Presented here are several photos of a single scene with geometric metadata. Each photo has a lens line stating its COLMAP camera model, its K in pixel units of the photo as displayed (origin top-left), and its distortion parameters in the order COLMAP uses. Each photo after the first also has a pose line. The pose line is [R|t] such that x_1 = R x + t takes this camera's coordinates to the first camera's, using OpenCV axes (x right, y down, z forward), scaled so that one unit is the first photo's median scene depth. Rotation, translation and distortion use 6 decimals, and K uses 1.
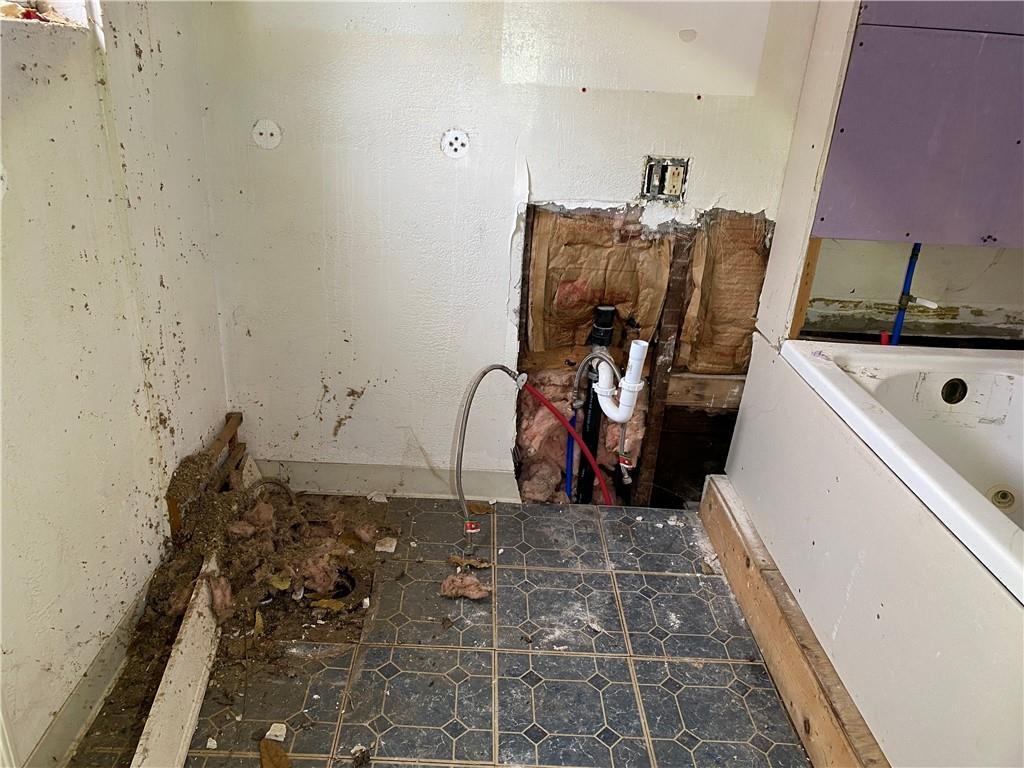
lens RADIAL K [[784.0, 0, 511.1], [0, 784.0, 389.2], [0, 0, 1]] dist [0.040139, -0.019491]
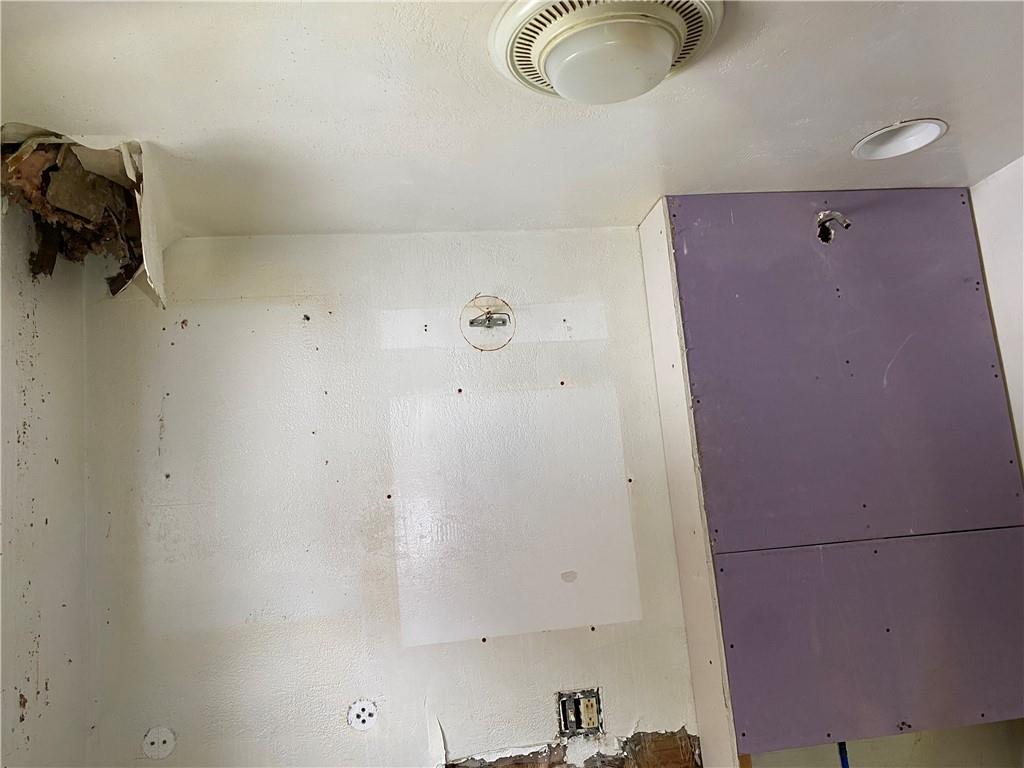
lens RADIAL K [[784.0, 0, 507.9], [0, 784.0, 386.8], [0, 0, 1]] dist [0.040139, -0.019491]
pose [[0.979922, -0.131633, 0.149753, 0.012056], [0.189980, 0.844373, -0.500941, -0.131967], [-0.060507, 0.519333, 0.852427, -0.051817]]
